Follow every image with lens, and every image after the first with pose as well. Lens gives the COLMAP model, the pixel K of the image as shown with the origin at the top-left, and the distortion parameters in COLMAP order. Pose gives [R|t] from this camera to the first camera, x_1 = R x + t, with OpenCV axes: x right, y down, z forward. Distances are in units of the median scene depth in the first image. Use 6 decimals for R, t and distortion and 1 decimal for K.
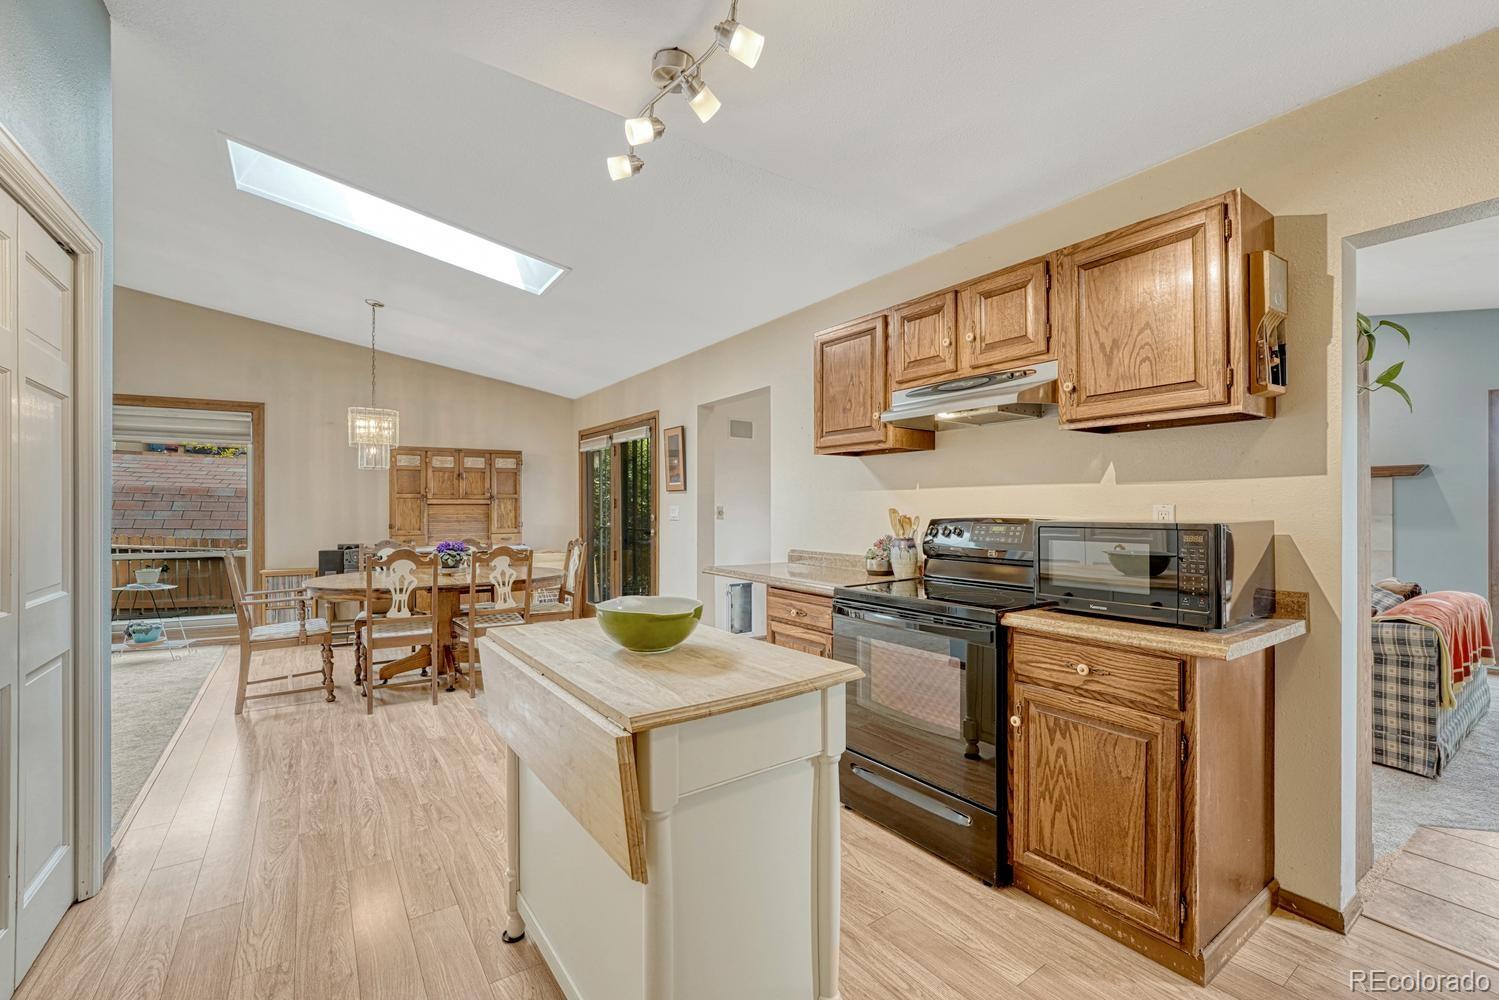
lens RADIAL K [[629.8, 0, 747.7], [0, 629.8, 510.1], [0, 0, 1]] dist [-0.004209, -0.000054]
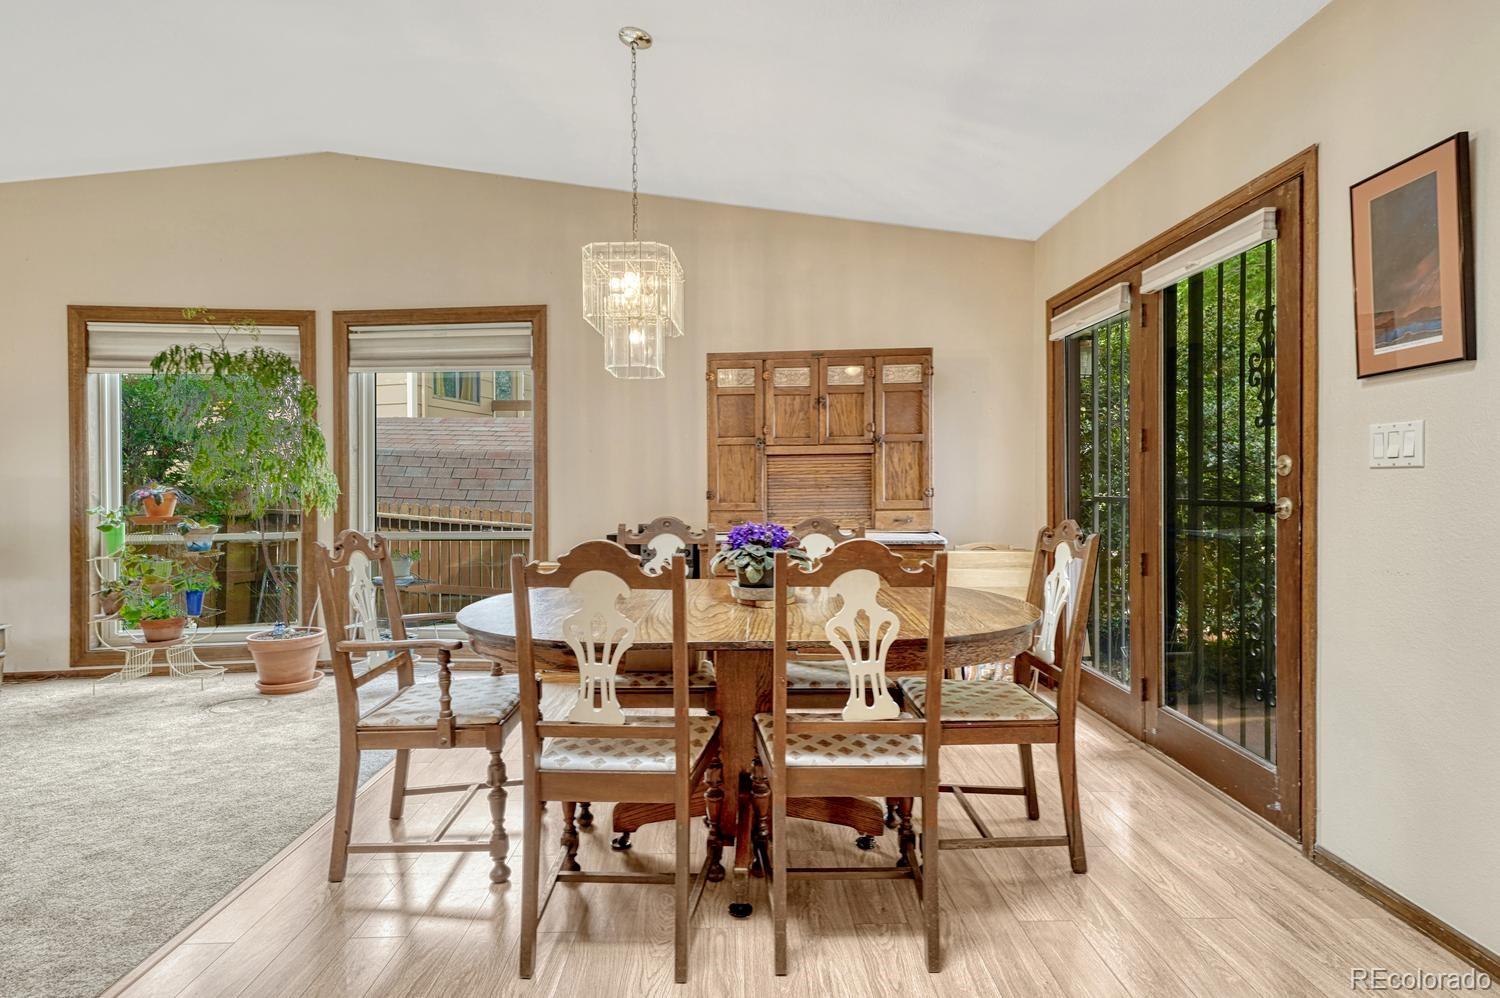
lens RADIAL K [[768.7, 0, 749.5], [0, 768.7, 486.7], [0, 0, 1]] dist [0.014893, -0.000433]
pose [[0.828009, -0.007017, -0.560671, -0.202454], [0.005106, 0.999975, -0.004975, 0.030499], [0.560692, 0.001257, 0.828024, 0.612894]]
